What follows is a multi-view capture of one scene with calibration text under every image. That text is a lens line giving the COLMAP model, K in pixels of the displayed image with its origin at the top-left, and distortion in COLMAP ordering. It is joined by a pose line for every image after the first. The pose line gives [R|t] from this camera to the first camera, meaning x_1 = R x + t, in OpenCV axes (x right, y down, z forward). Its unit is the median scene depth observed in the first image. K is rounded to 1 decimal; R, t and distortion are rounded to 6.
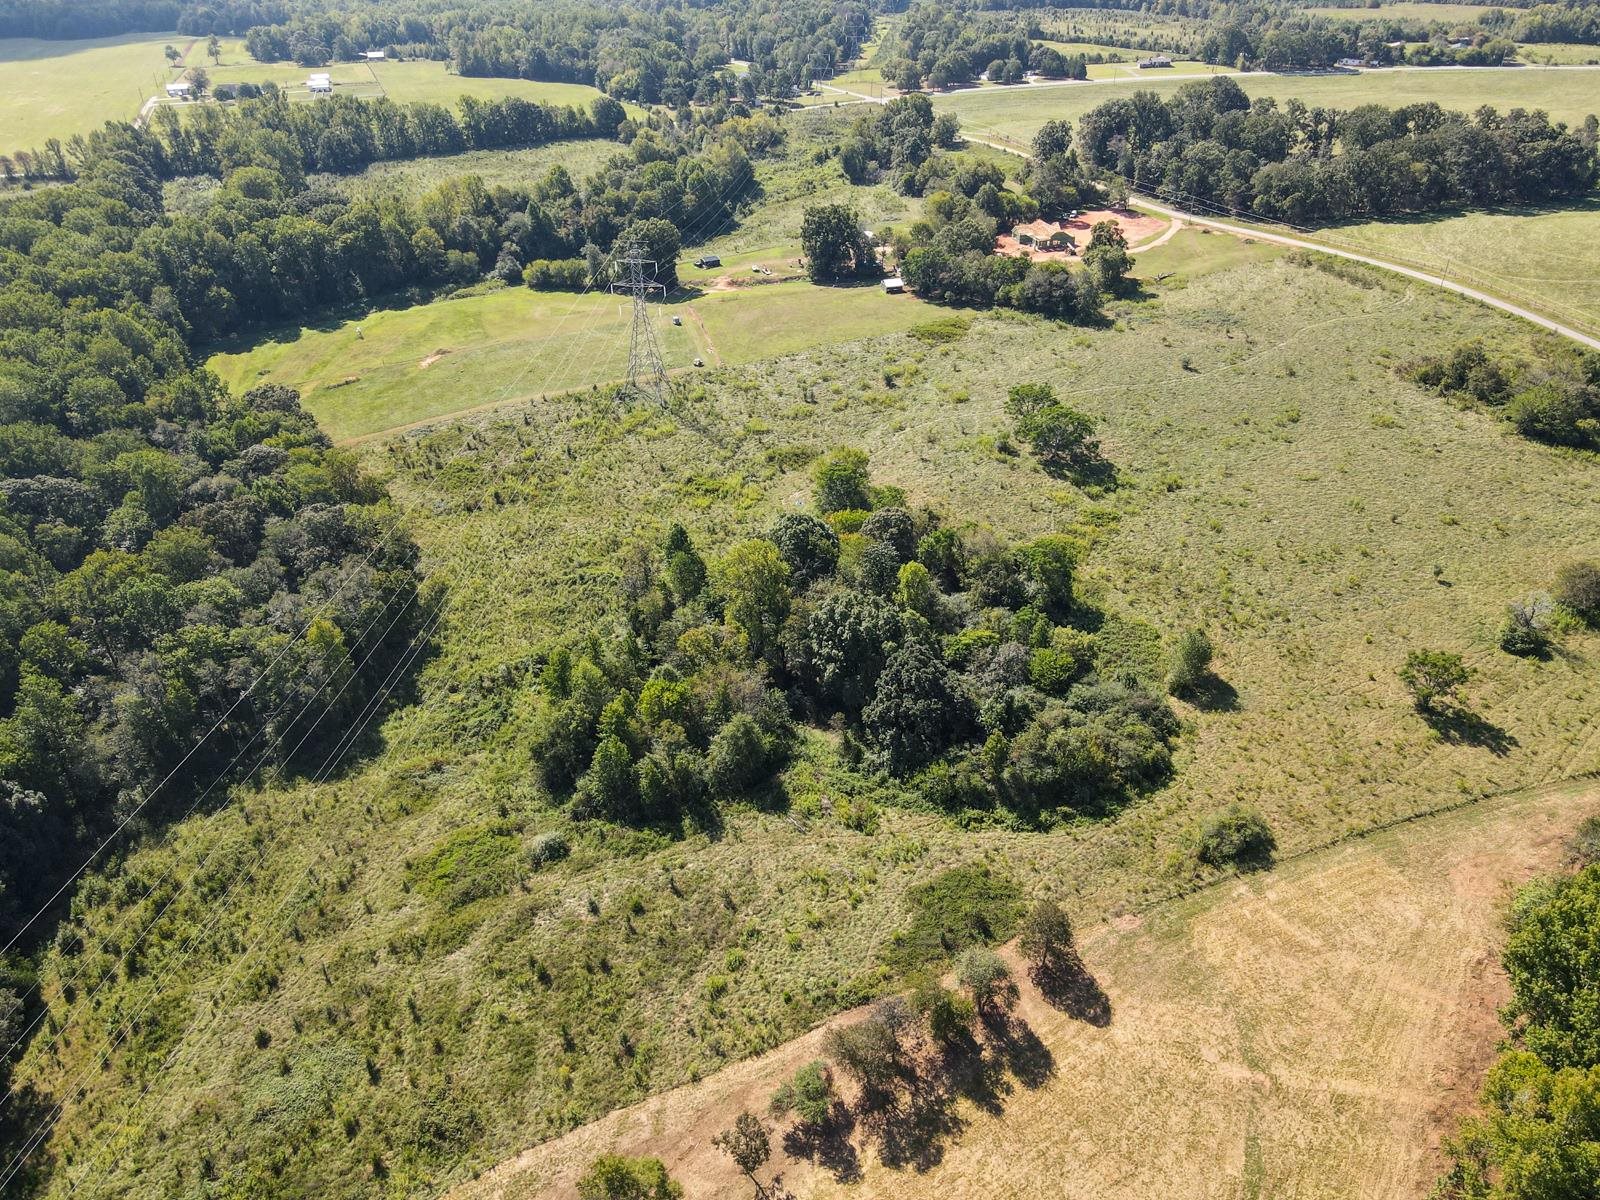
lens RADIAL K [[1126.8, 0, 798.5], [0, 1126.8, 648.1], [0, 0, 1]] dist [0.007683, 0.014327]
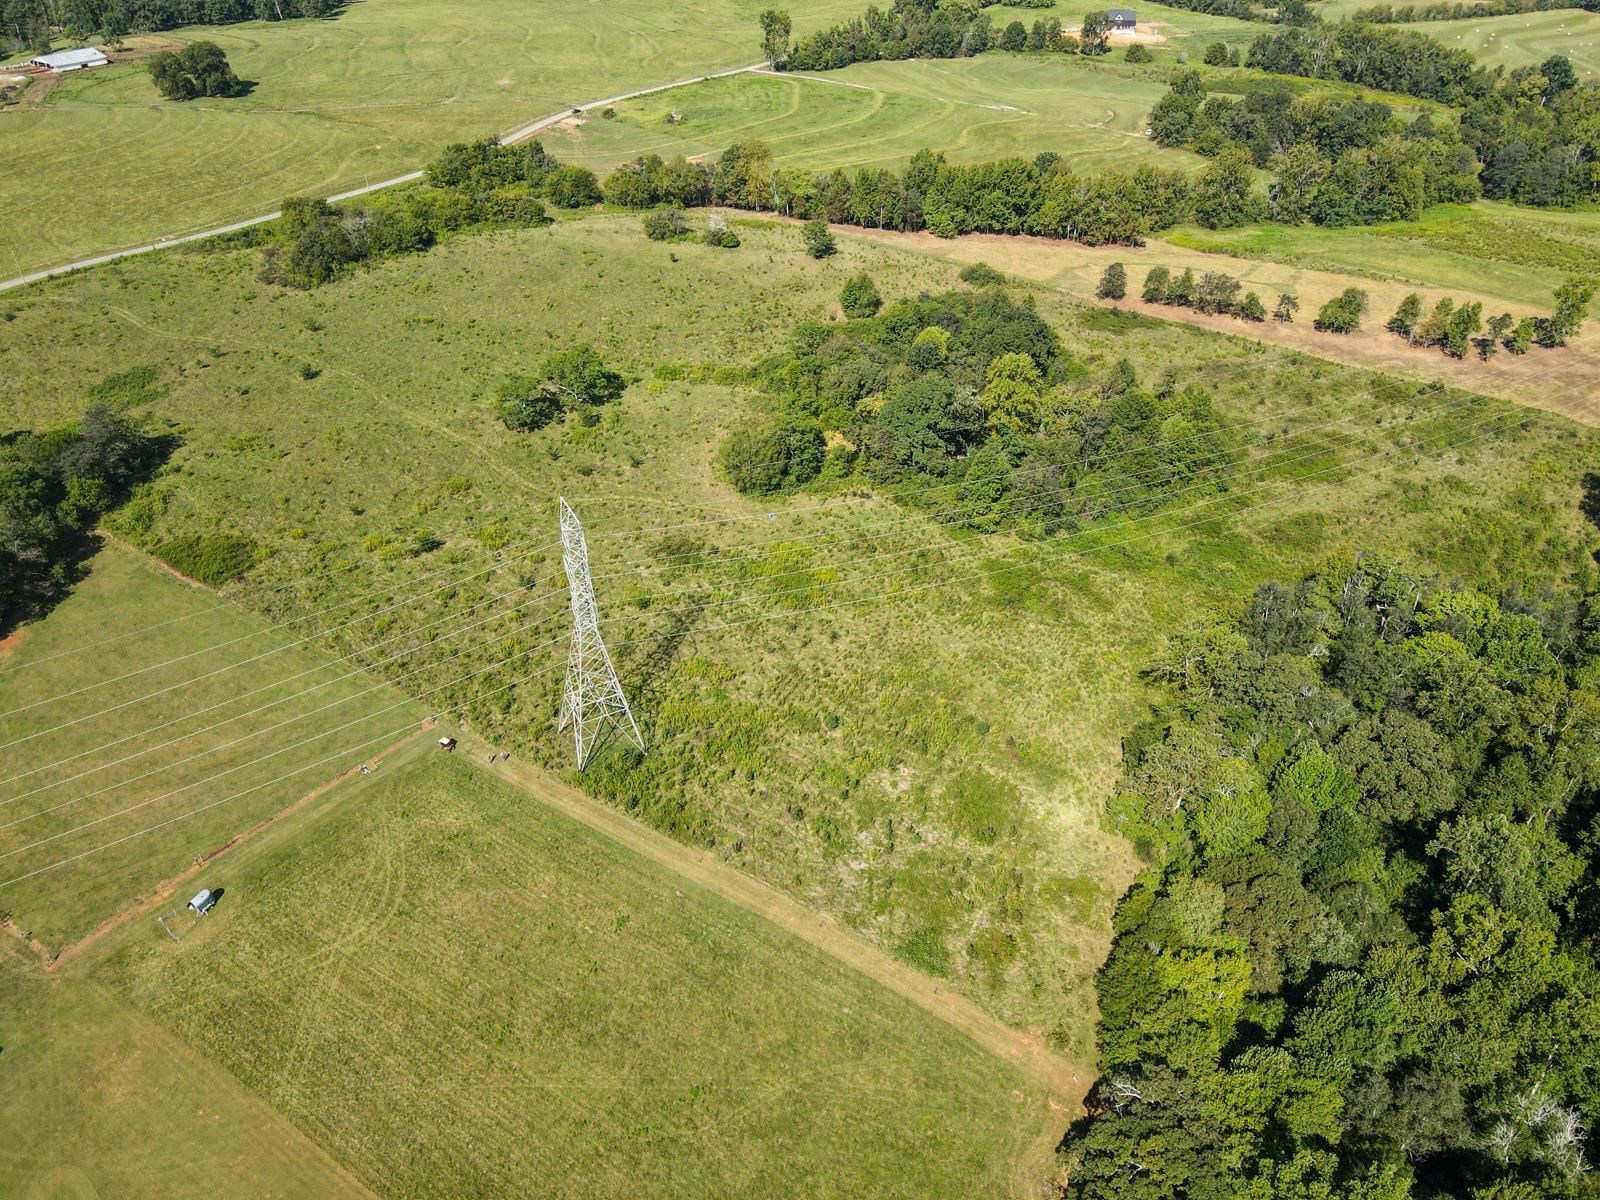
lens RADIAL K [[1140.6, 0, 802.8], [0, 1140.6, 655.5], [0, 0, 1]] dist [0.010013, 0.005349]
pose [[-0.596218, -0.483540, 0.640869, -0.714381], [0.465865, 0.441740, 0.766704, -0.843224], [-0.653830, 0.755681, -0.038109, 1.221105]]
